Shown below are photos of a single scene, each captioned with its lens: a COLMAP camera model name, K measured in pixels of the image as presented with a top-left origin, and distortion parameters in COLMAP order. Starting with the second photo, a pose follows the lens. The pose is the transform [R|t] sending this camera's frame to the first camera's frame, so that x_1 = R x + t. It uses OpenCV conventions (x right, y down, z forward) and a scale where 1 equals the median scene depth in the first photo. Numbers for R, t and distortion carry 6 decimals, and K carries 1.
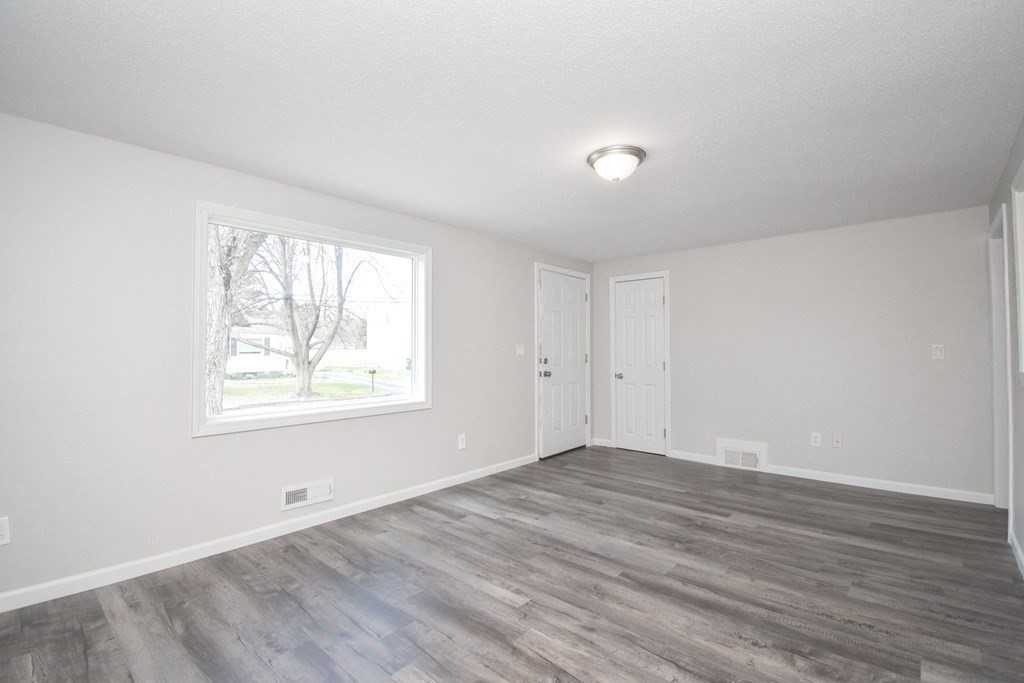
lens RADIAL K [[462.0, 0, 512.0], [0, 462.0, 341.5], [0, 0, 1]] dist [0.026498, -0.032209]
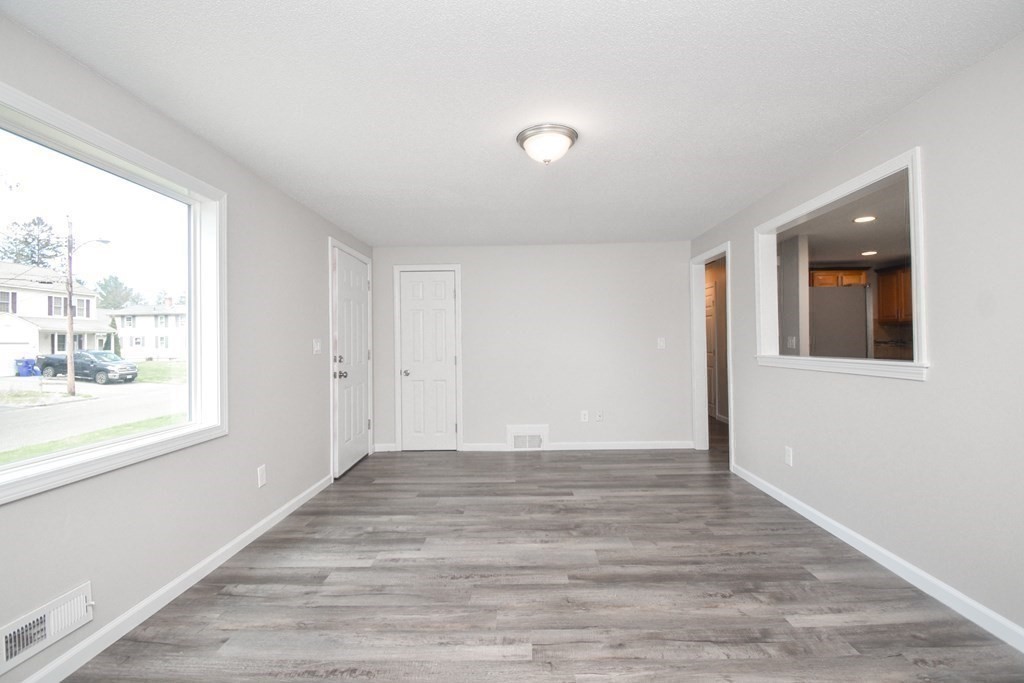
lens RADIAL K [[462.0, 0, 512.0], [0, 462.0, 341.5], [0, 0, 1]] dist [0.026498, -0.032209]
pose [[0.760593, -0.007108, 0.649191, -0.356913], [0.001020, 0.999952, 0.009754, 0.004702], [-0.649229, -0.006757, 0.760563, 0.269578]]
